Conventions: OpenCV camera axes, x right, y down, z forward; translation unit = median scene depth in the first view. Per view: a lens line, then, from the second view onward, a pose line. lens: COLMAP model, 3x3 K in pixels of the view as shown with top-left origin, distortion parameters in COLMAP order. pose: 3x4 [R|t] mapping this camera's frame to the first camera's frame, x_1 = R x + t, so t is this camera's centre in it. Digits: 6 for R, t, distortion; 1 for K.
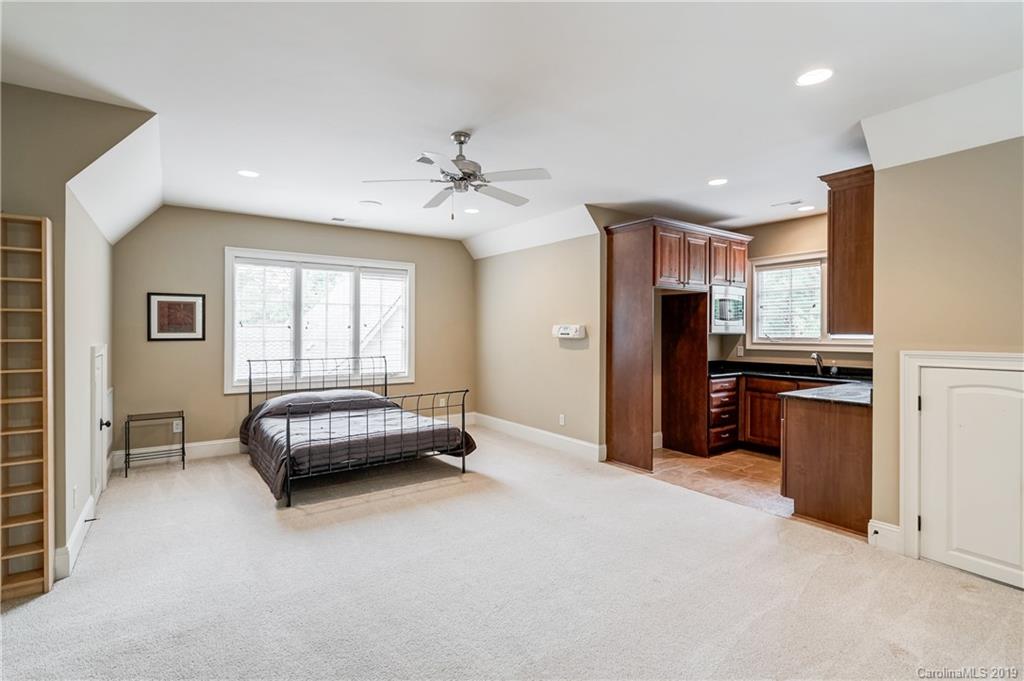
lens RADIAL K [[477.2, 0, 514.2], [0, 477.2, 334.7], [0, 0, 1]] dist [0.003891, 0.001126]
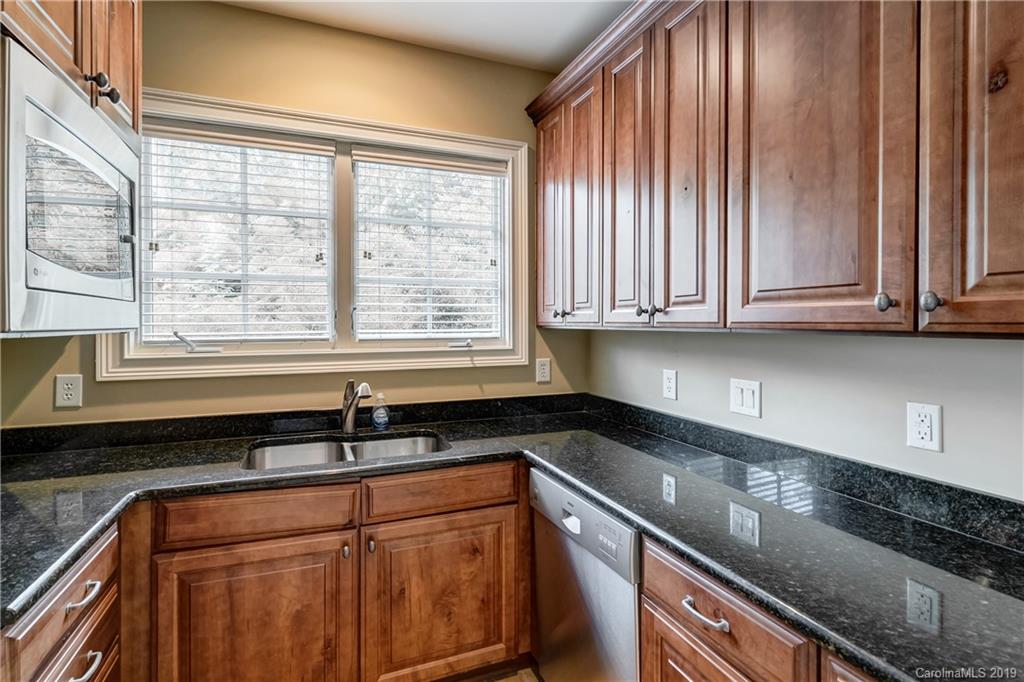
lens RADIAL K [[477.2, 0, 513.3], [0, 477.2, 331.8], [0, 0, 1]] dist [0.003891, 0.001126]
pose [[0.220422, -0.014023, 0.975304, 0.287212], [0.011685, 0.999863, 0.011735, -0.000974], [-0.975335, 0.008810, 0.220556, 0.773612]]
